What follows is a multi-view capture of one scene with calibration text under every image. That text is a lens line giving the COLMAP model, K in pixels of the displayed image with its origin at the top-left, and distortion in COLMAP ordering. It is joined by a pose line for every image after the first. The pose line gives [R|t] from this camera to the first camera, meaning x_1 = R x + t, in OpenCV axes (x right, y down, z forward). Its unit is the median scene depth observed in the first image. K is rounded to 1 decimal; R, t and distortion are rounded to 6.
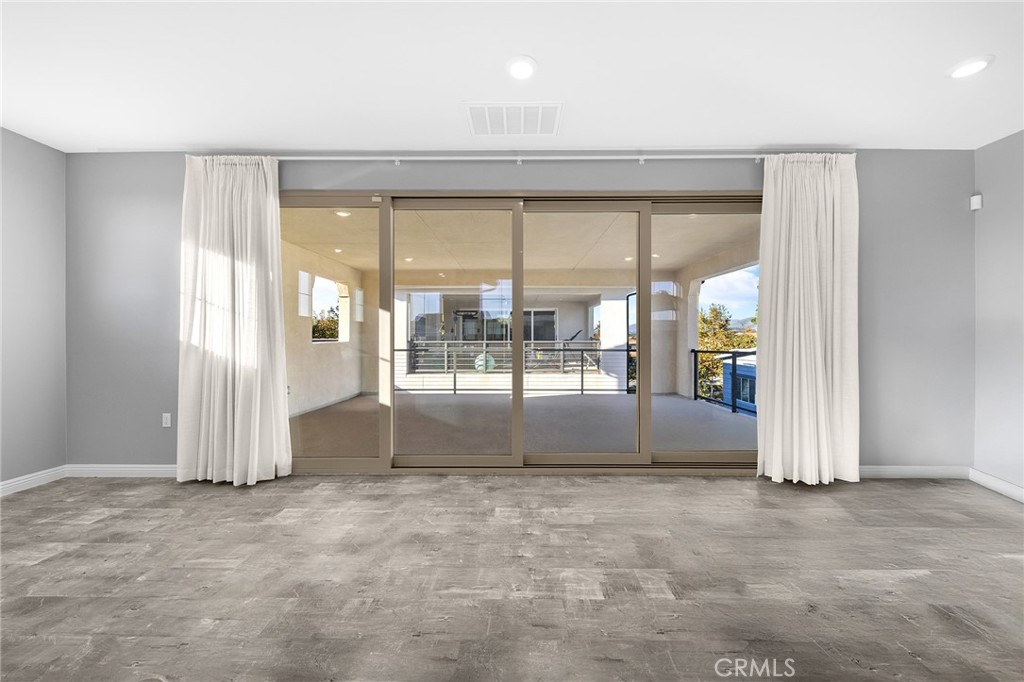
lens RADIAL K [[773.9, 0, 511.8], [0, 773.9, 340.2], [0, 0, 1]] dist [-0.002639, -0.001046]
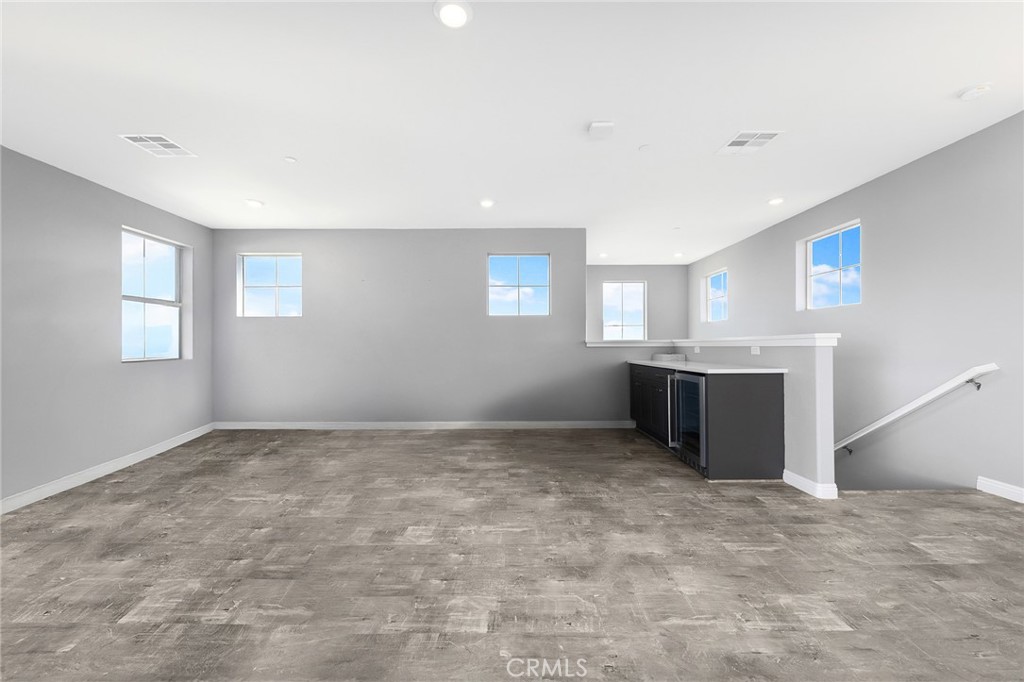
lens RADIAL K [[773.9, 0, 511.7], [0, 773.9, 340.5], [0, 0, 1]] dist [-0.002639, -0.001046]
pose [[-0.999936, 0.004142, -0.010516, -0.043142], [0.004178, 0.999985, -0.003488, 0.005101], [0.010502, -0.003532, -0.999939, 1.980416]]
